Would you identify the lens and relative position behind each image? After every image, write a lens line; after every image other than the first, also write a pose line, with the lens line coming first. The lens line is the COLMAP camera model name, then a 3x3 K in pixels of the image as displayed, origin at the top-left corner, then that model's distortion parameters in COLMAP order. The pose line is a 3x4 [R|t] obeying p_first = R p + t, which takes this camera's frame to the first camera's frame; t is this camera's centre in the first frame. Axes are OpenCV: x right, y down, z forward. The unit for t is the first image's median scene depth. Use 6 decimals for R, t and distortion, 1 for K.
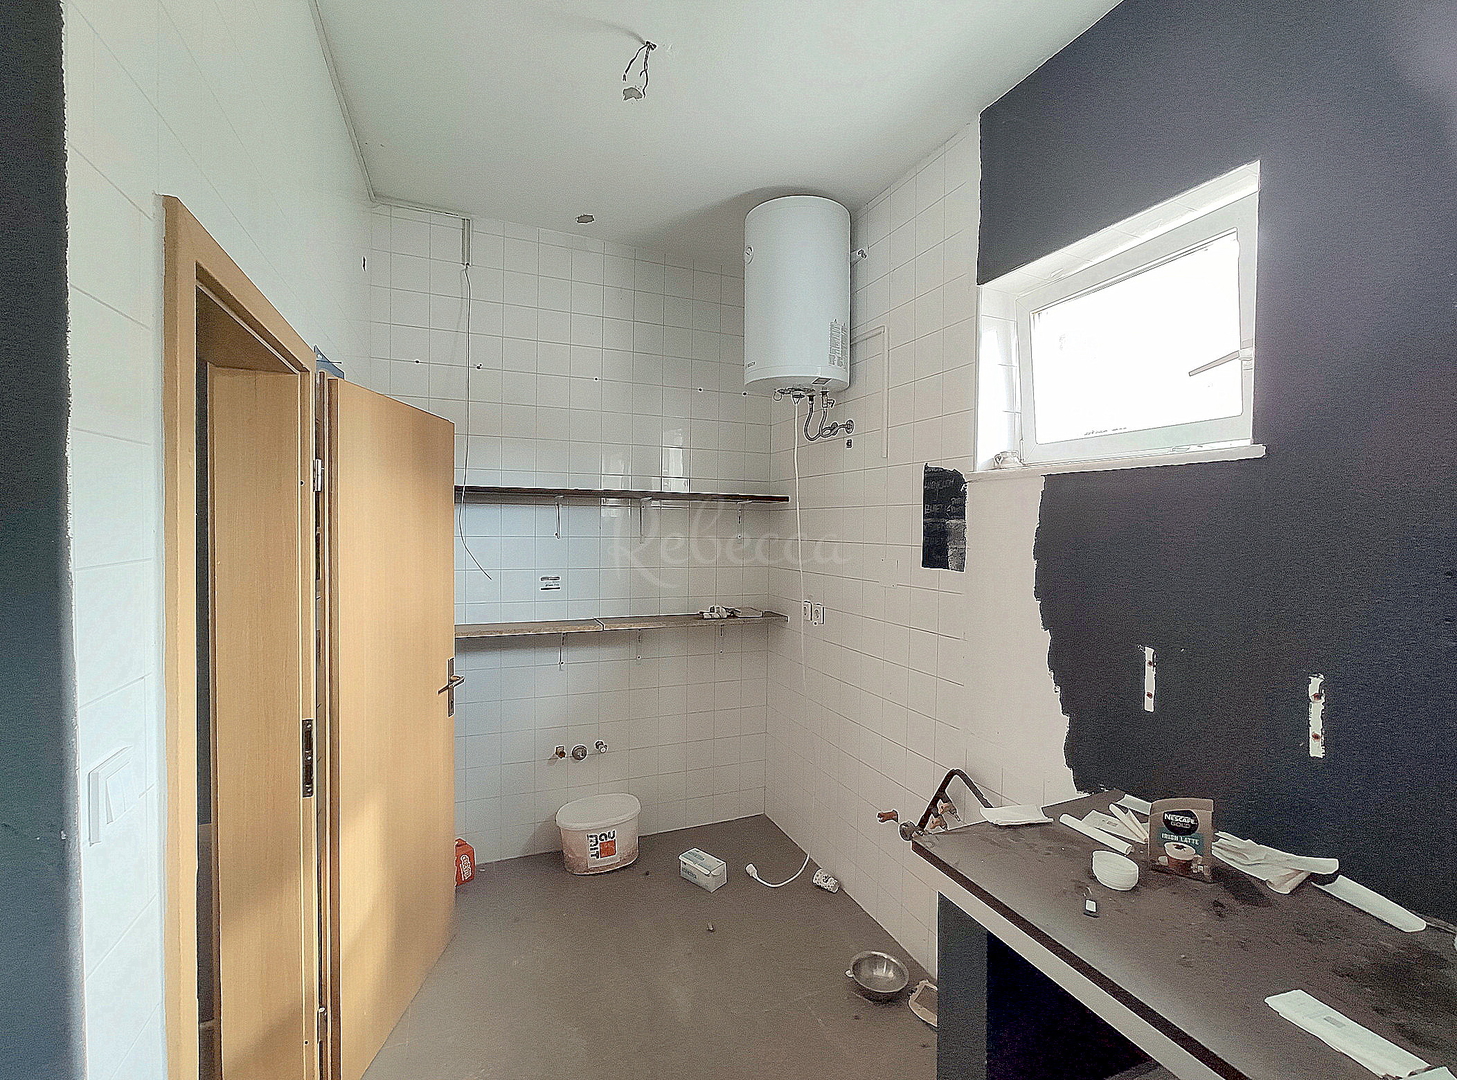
lens RADIAL K [[635.0, 0, 728.5], [0, 635.0, 540.0], [0, 0, 1]] dist [-0.023973, 0.011584]
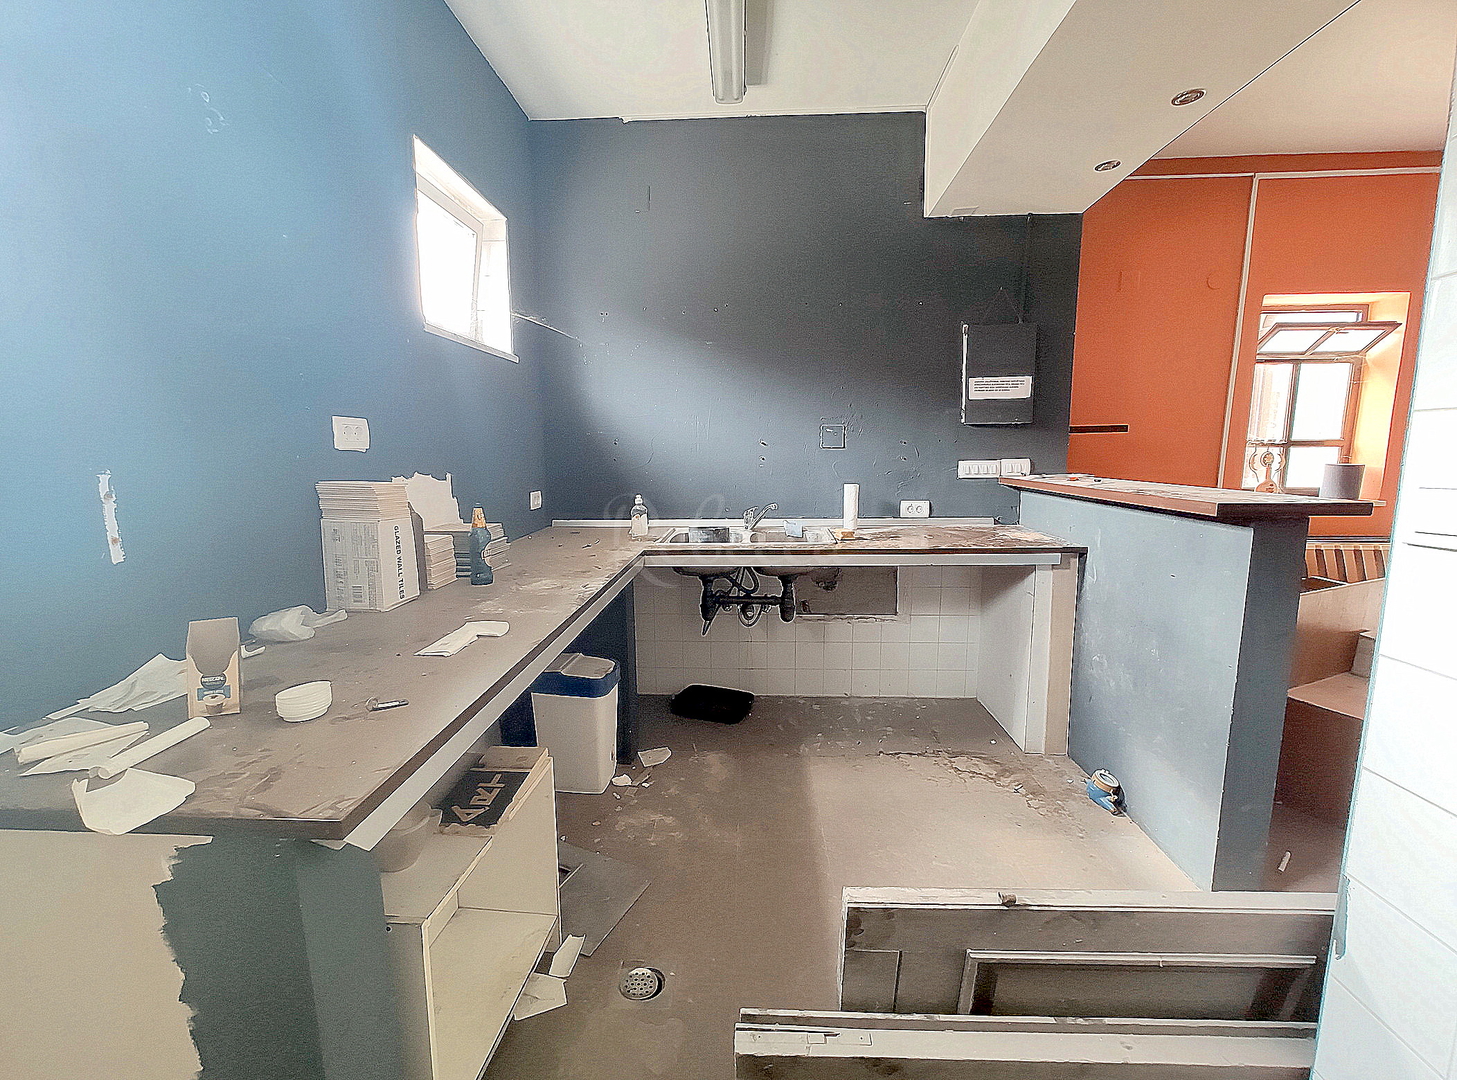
lens RADIAL K [[635.0, 0, 728.5], [0, 635.0, 540.0], [0, 0, 1]] dist [-0.023973, 0.011584]
pose [[-0.906848, -0.065265, 0.416374, -0.138408], [0.008957, 0.984730, 0.173859, 0.095922], [-0.421362, 0.161393, -0.892416, 0.836661]]
